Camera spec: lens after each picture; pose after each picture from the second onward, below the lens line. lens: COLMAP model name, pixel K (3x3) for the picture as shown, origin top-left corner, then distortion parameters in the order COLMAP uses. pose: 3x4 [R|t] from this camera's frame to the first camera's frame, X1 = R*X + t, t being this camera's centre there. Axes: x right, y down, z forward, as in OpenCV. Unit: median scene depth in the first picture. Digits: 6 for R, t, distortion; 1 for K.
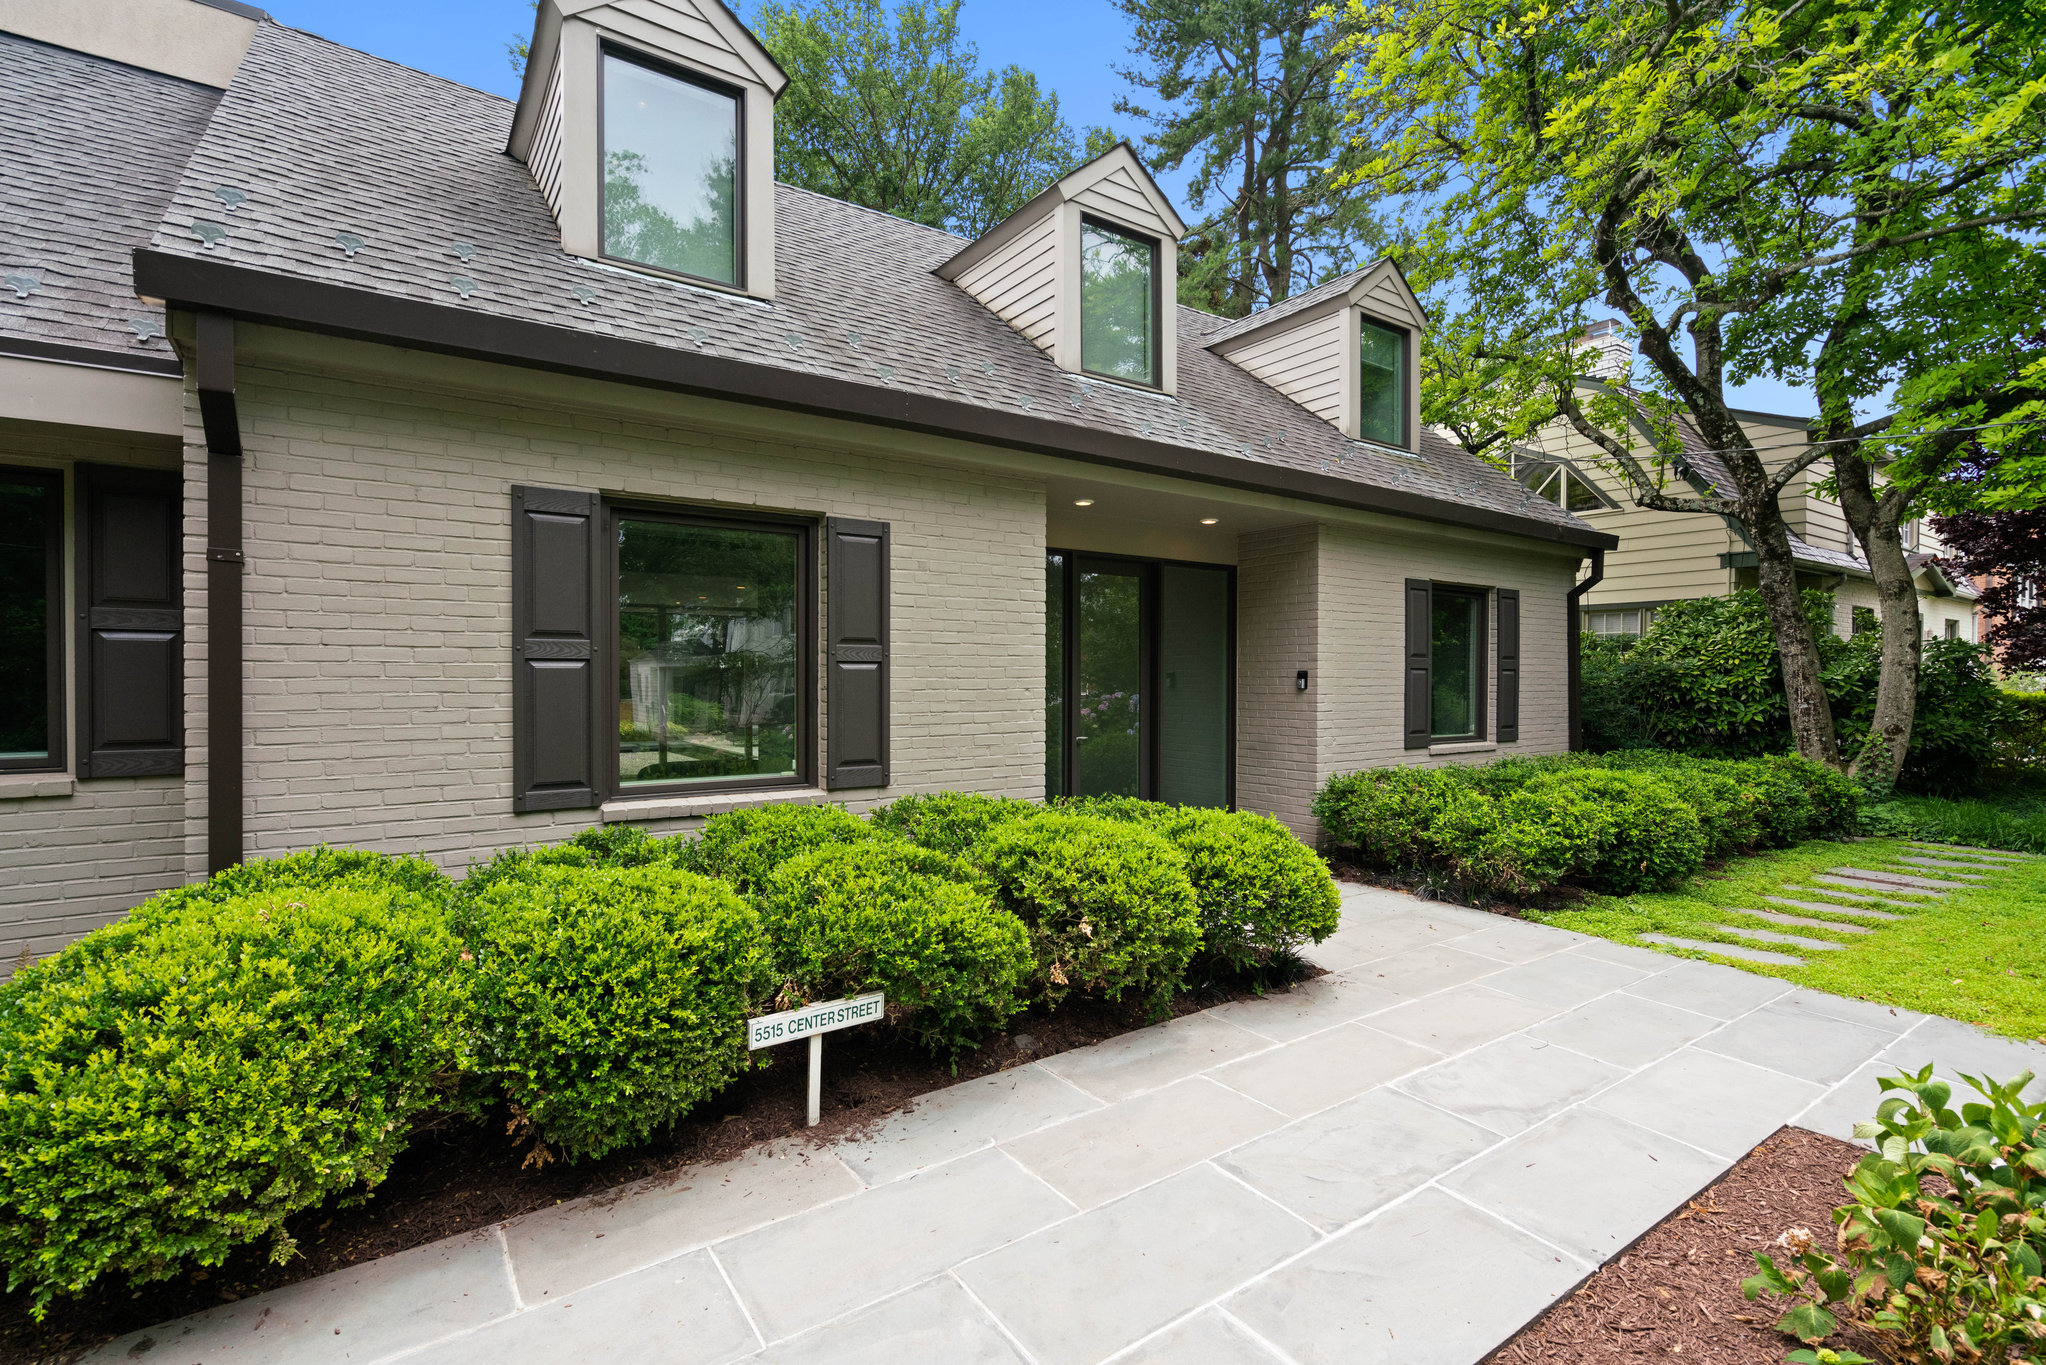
lens RADIAL K [[936.8, 0, 1023.0], [0, 936.8, 682.5], [0, 0, 1]] dist [-0.001013, 0.000011]
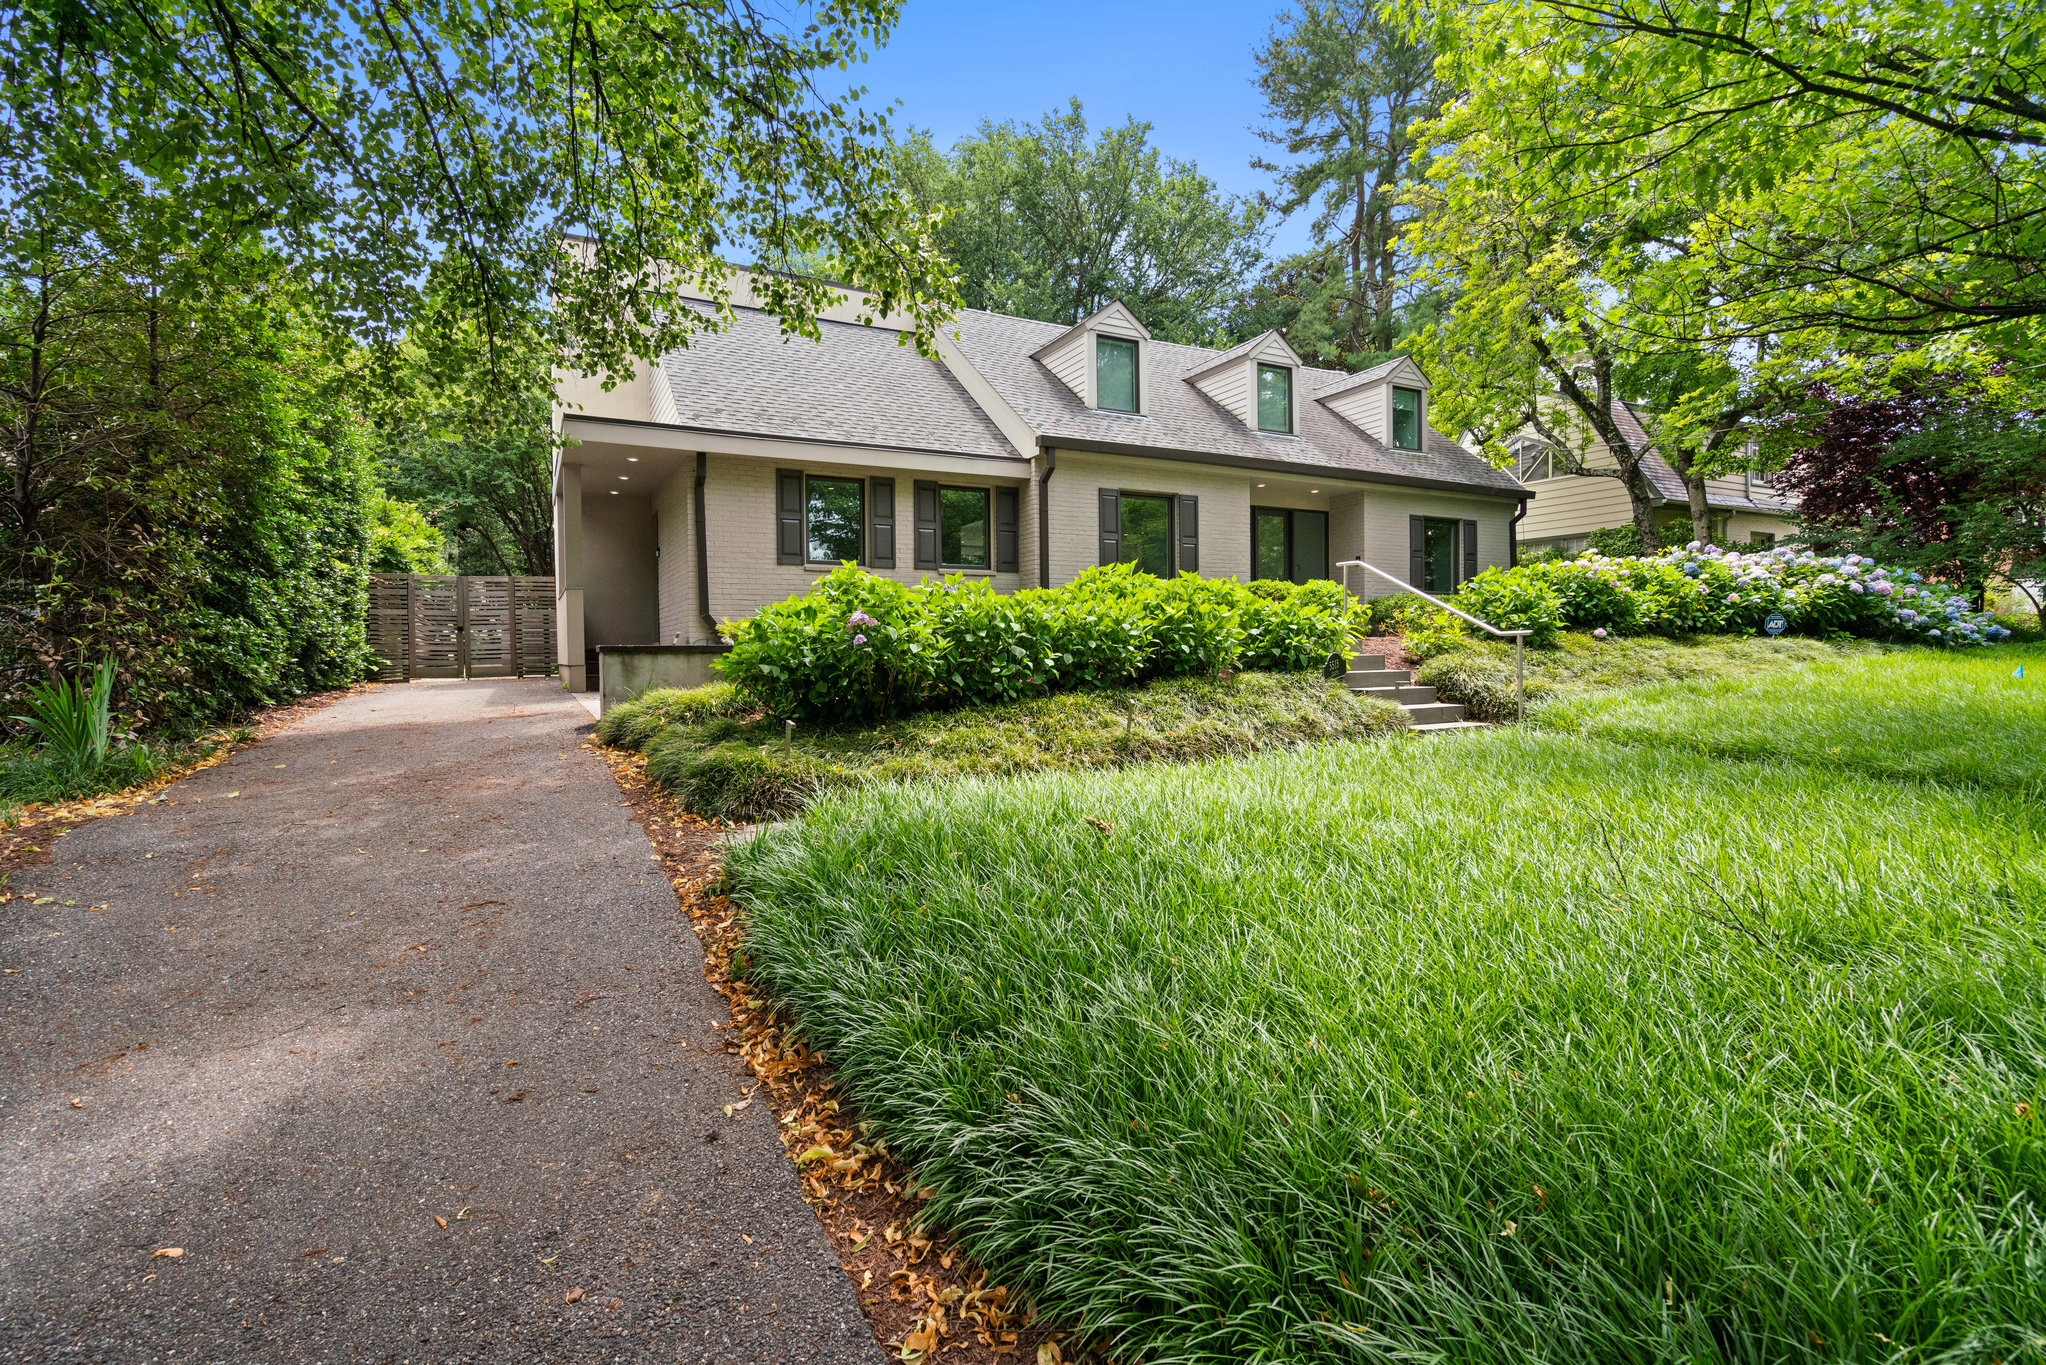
lens RADIAL K [[936.8, 0, 1023.0], [0, 936.8, 682.5], [0, 0, 1]] dist [-0.001013, 0.000011]
pose [[0.991724, -0.005975, -0.128249, -0.175231], [0.009475, 0.999599, 0.026698, 0.182740], [0.128038, -0.027693, 0.991383, -1.108133]]
